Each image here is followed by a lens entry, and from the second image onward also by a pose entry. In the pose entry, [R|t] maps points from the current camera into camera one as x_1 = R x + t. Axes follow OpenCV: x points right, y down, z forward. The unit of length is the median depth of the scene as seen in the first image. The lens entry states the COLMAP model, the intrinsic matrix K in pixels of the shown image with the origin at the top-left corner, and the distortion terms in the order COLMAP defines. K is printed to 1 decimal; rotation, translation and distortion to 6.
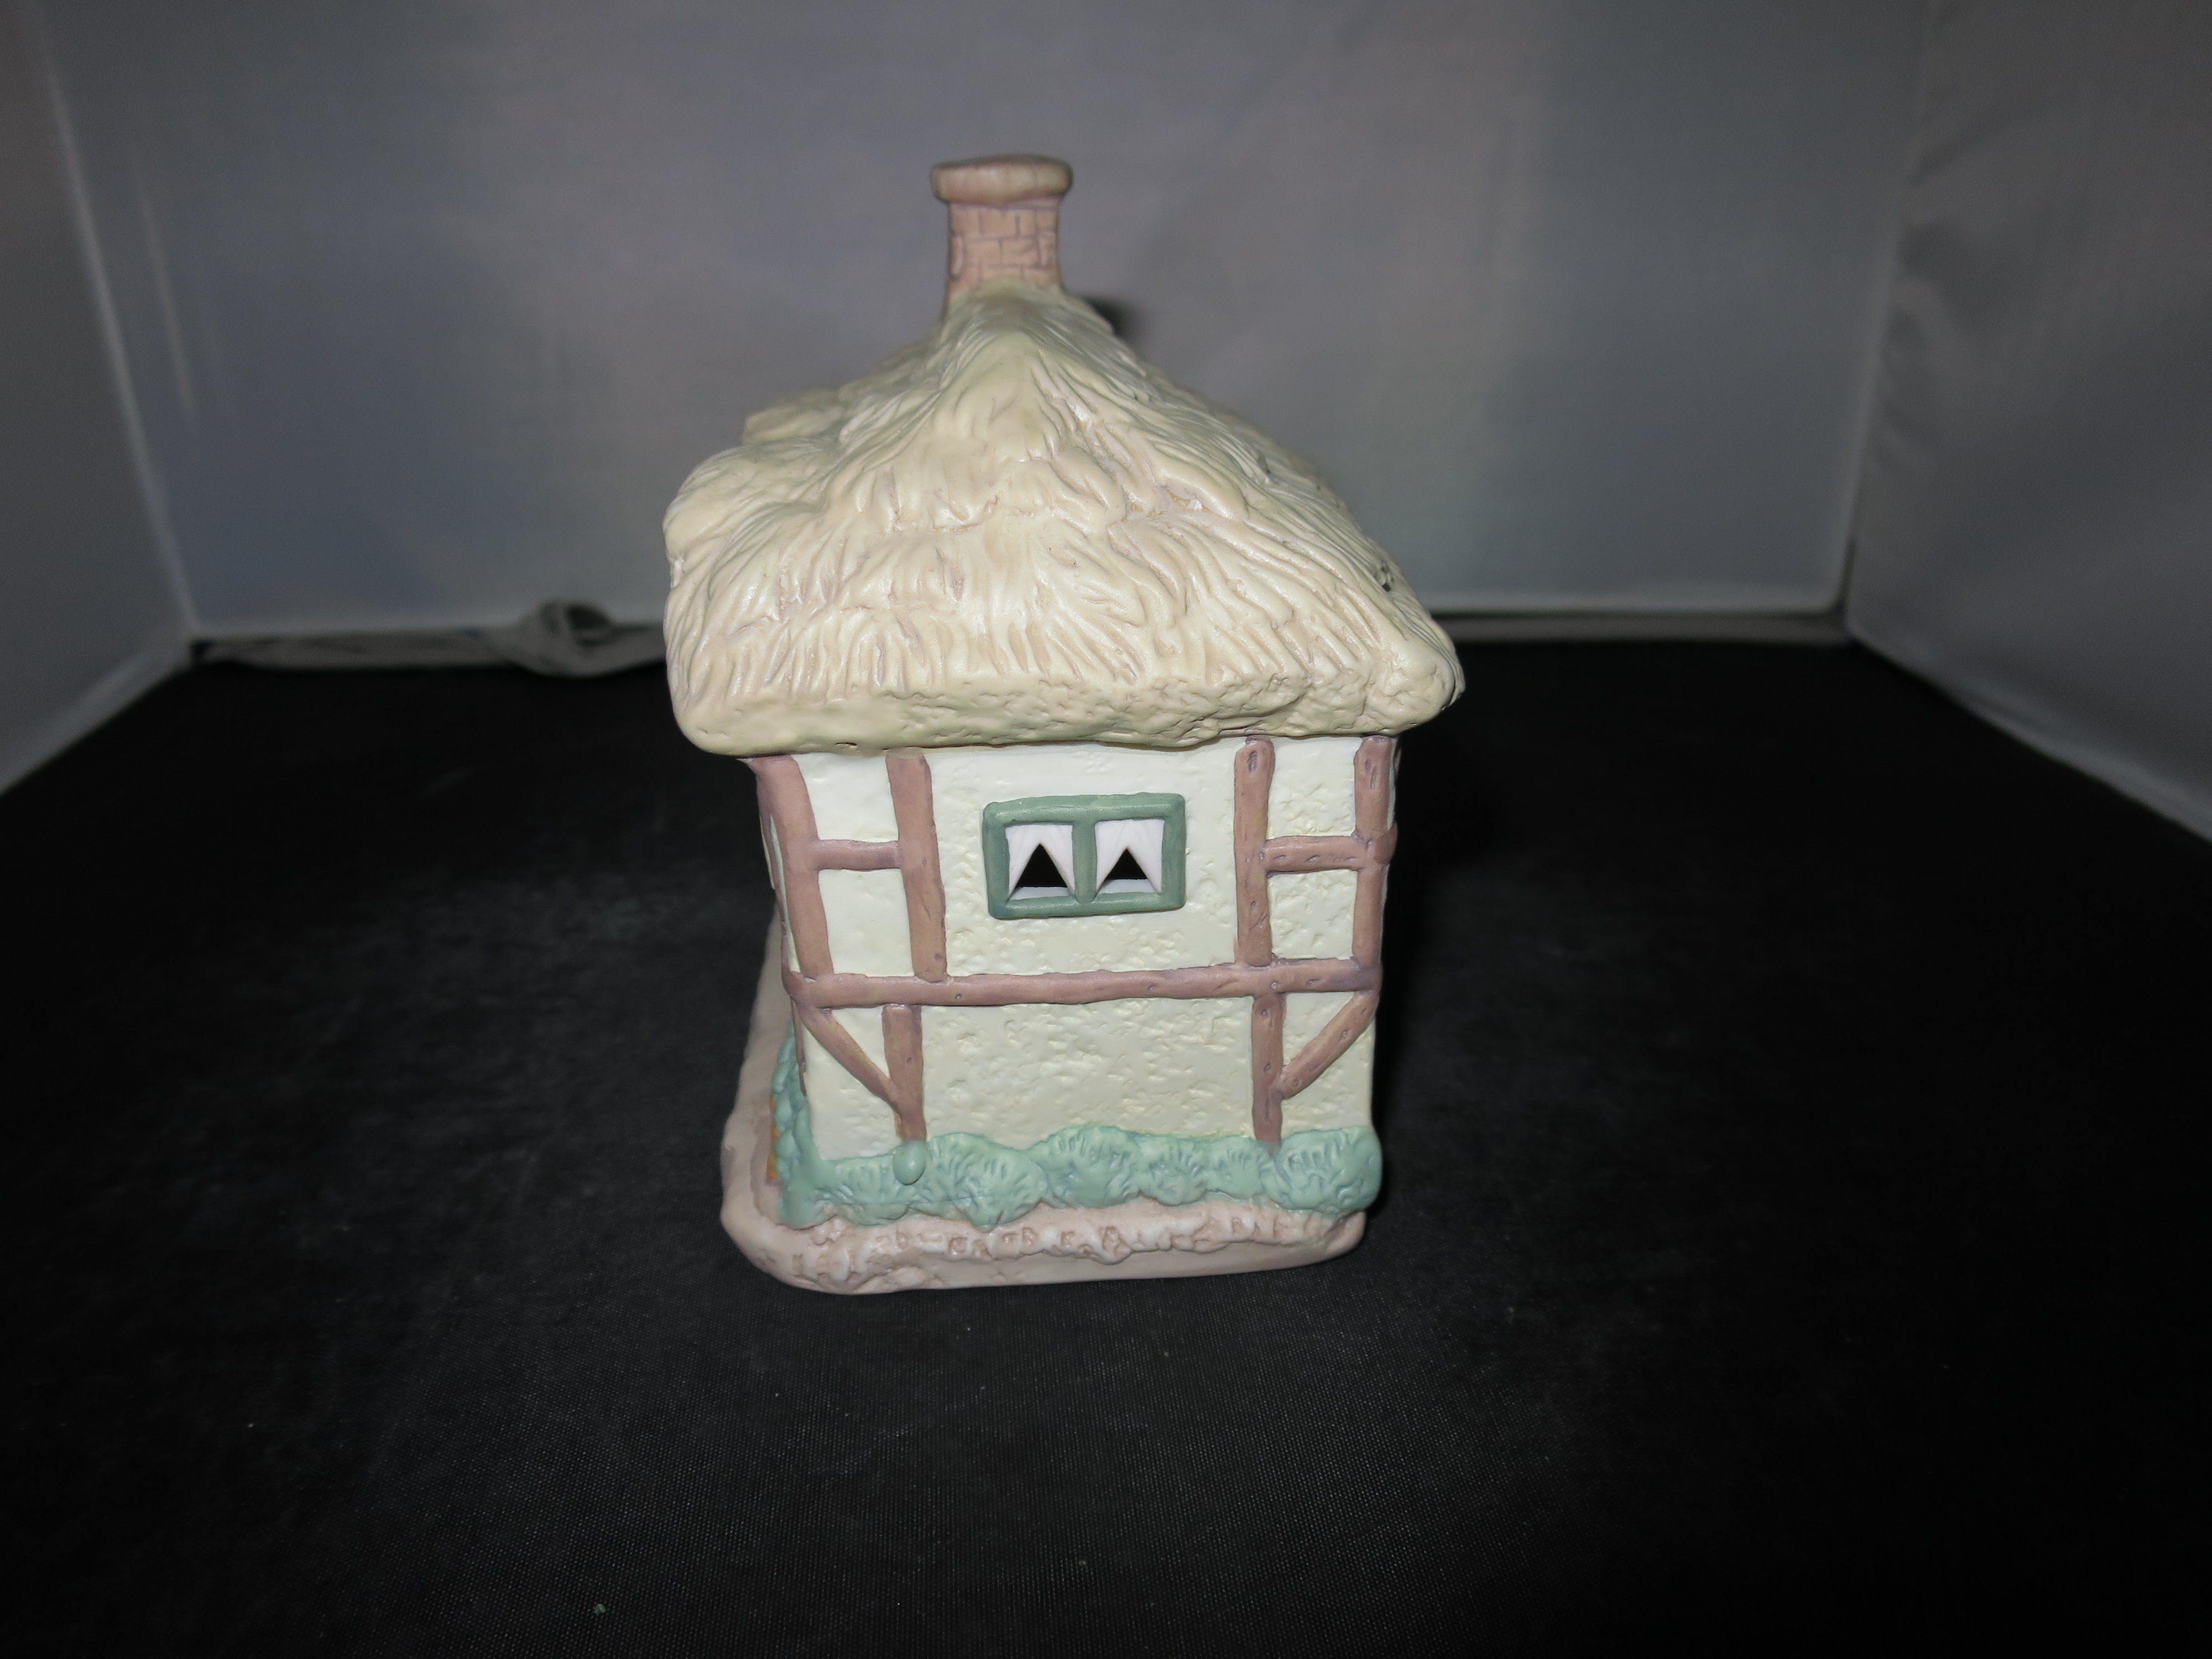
lens RADIAL K [[1548.8, 0, 1096.8], [0, 1548.8, 831.8], [0, 0, 1]] dist [-0.044942, 0.010819]
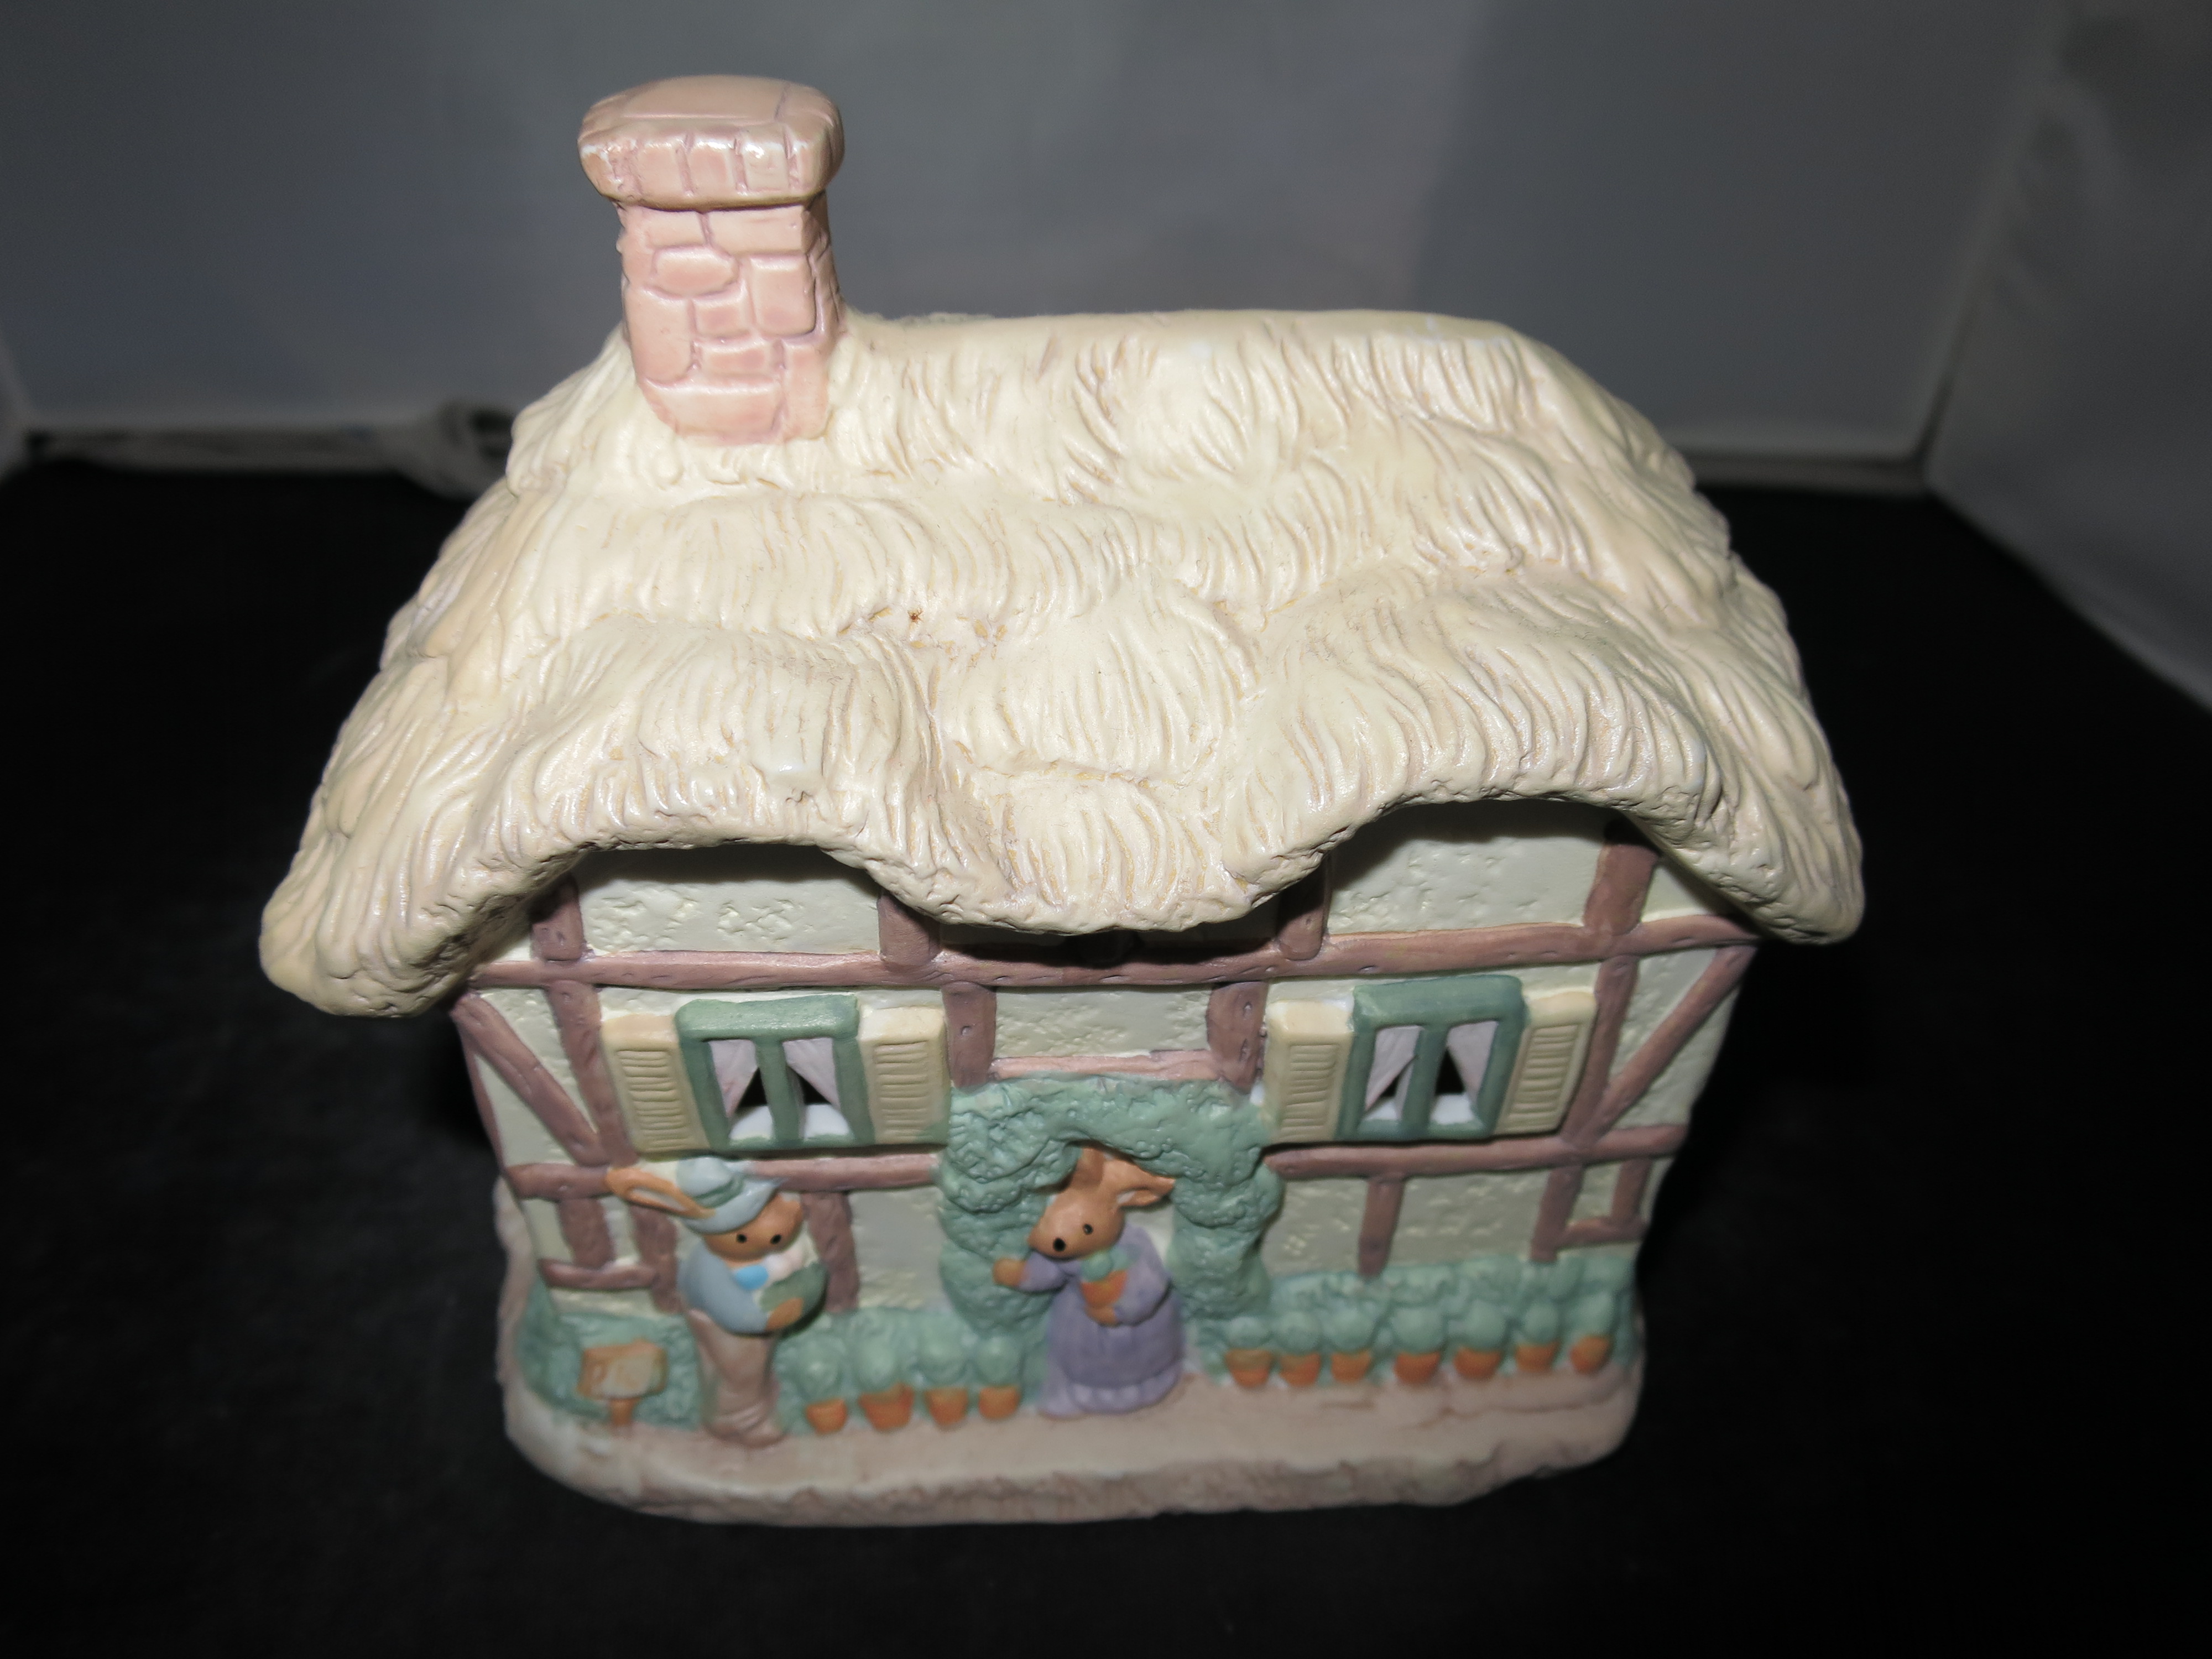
lens RADIAL K [[1548.8, 0, 1096.8], [0, 1548.8, 831.8], [0, 0, 1]] dist [-0.044942, 0.010819]
pose [[0.998749, 0.024279, 0.043721, -0.032037], [-0.032581, 0.979143, 0.200543, -0.108201], [-0.037940, -0.201717, 0.978709, 0.119940]]
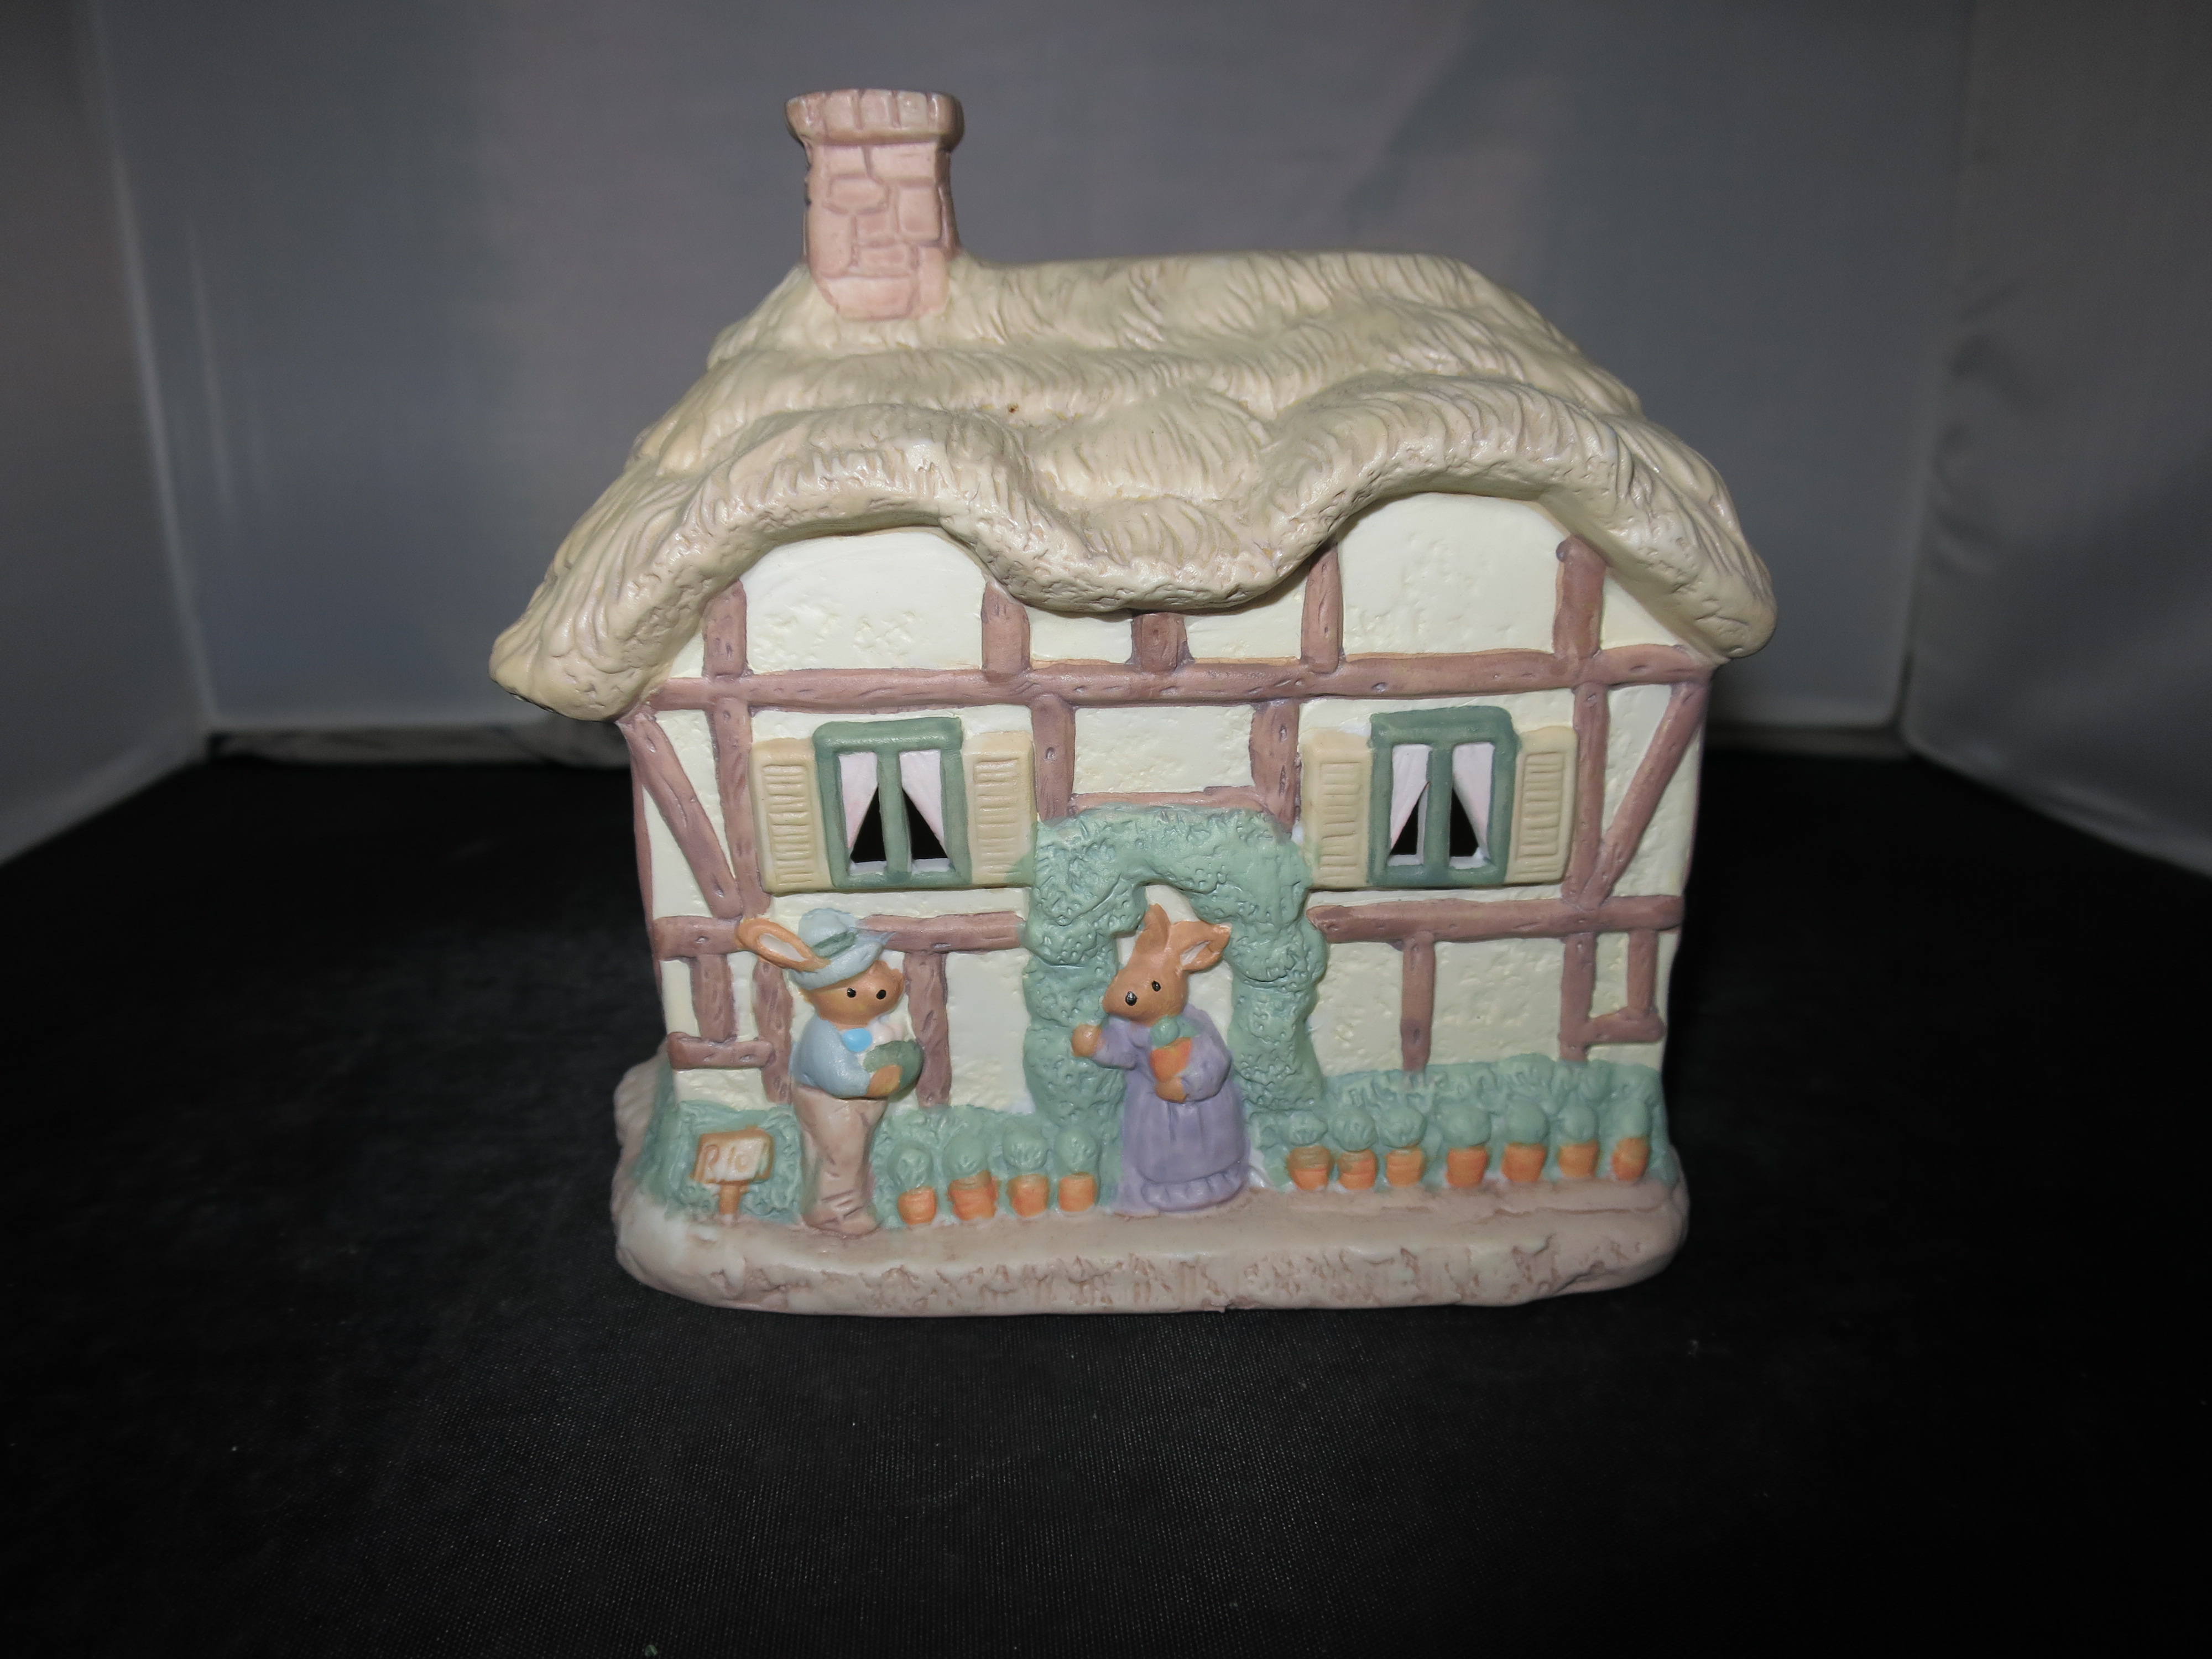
lens RADIAL K [[1548.8, 0, 1096.8], [0, 1548.8, 831.8], [0, 0, 1]] dist [-0.044942, 0.010819]
pose [[0.999929, 0.011608, 0.002807, -0.033261], [-0.011156, 0.991779, -0.127479, 0.061959], [-0.004264, 0.127439, 0.991837, 0.046139]]
